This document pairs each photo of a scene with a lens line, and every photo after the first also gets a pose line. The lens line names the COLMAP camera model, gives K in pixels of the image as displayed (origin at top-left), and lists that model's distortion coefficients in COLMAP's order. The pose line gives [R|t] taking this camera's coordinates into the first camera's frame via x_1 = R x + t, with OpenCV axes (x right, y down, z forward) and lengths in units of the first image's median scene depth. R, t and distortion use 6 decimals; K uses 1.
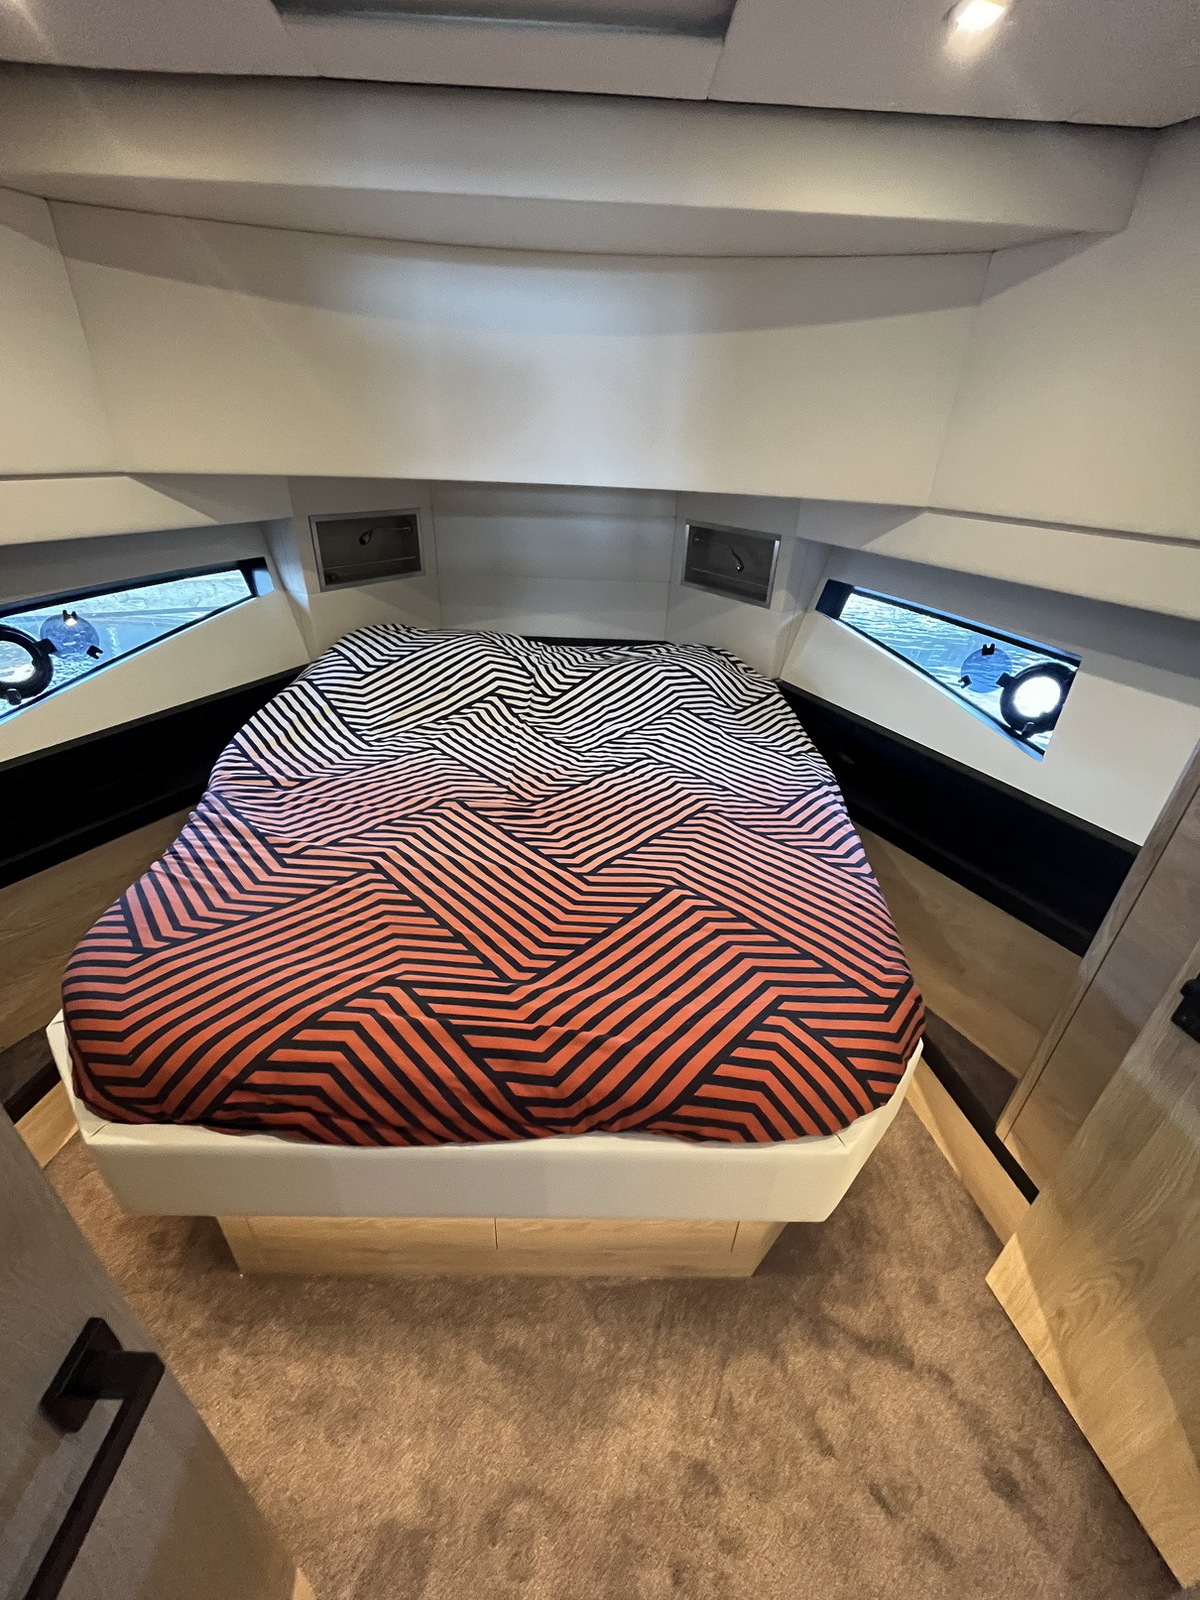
lens RADIAL K [[644.2, 0, 600.0], [0, 644.2, 800.0], [0, 0, 1]] dist [-0.003331, 0.000415]
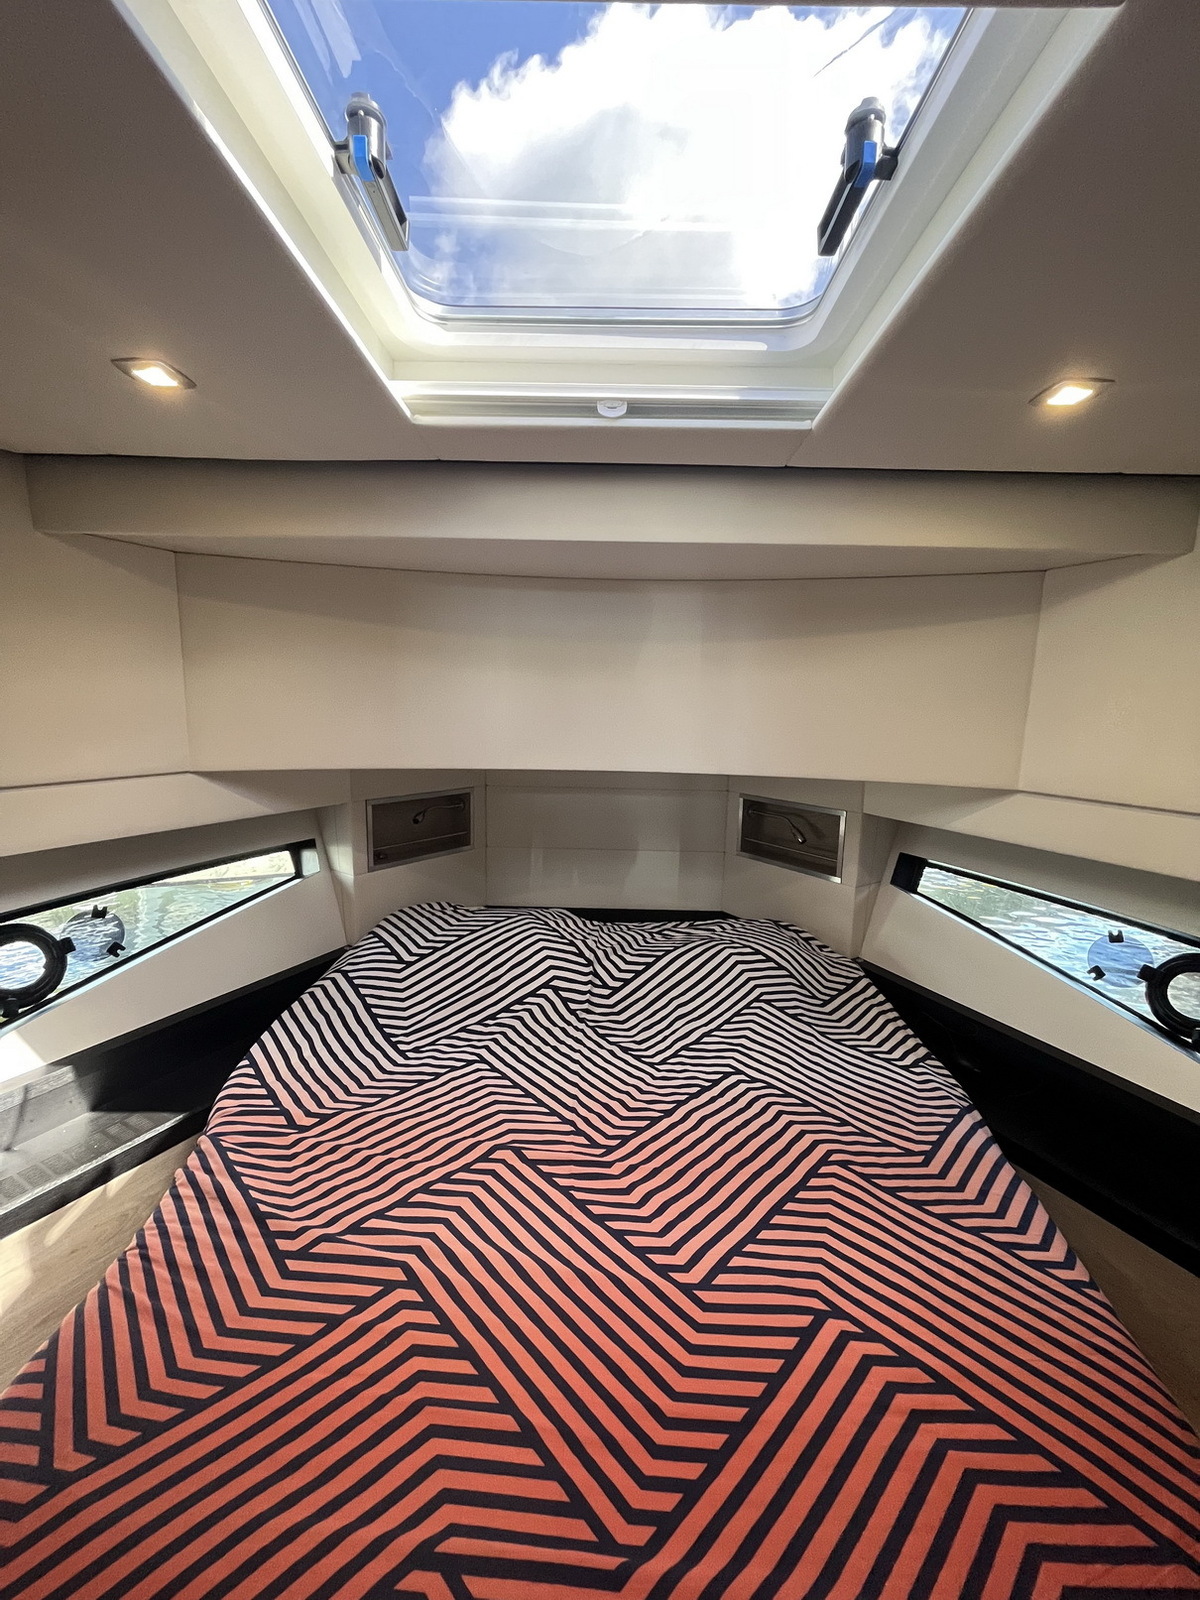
lens RADIAL K [[644.2, 0, 600.0], [0, 644.2, 800.0], [0, 0, 1]] dist [-0.003331, 0.000415]
pose [[0.999530, -0.012887, -0.027827, -0.069547], [0.002091, 0.933942, -0.357419, -0.091929], [0.030595, 0.357193, 0.933529, 0.090015]]
